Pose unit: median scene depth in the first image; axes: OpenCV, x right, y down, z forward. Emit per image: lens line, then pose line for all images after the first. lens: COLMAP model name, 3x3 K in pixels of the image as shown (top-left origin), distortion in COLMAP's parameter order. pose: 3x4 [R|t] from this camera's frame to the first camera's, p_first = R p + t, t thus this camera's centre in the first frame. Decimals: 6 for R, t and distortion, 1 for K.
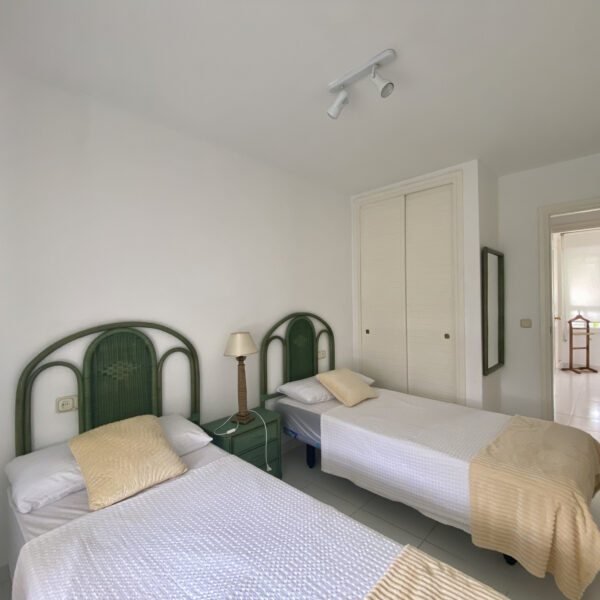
lens RADIAL K [[322.0, 0, 299.0], [0, 322.0, 302.1], [0, 0, 1]] dist [0.042476, -0.038138]
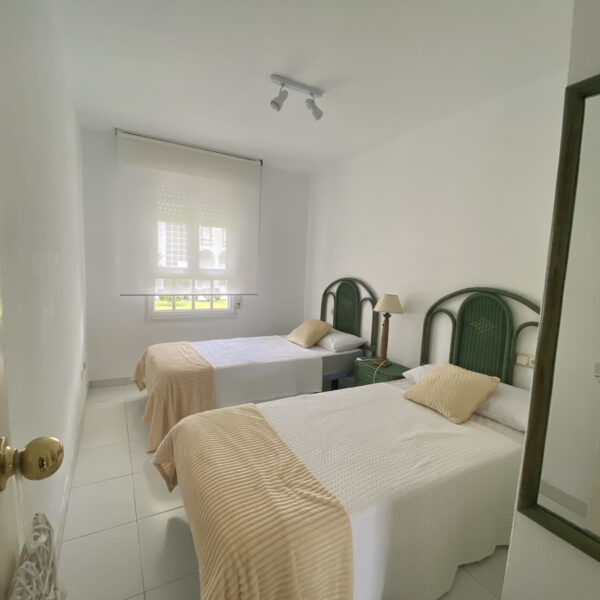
lens RADIAL K [[322.0, 0, 299.0], [0, 322.0, 302.1], [0, 0, 1]] dist [0.042476, -0.038138]
pose [[-0.248517, 0.124765, -0.960559, 0.906579], [-0.029272, 0.990249, 0.136195, -0.027474], [0.968185, 0.061964, -0.242441, 0.824546]]
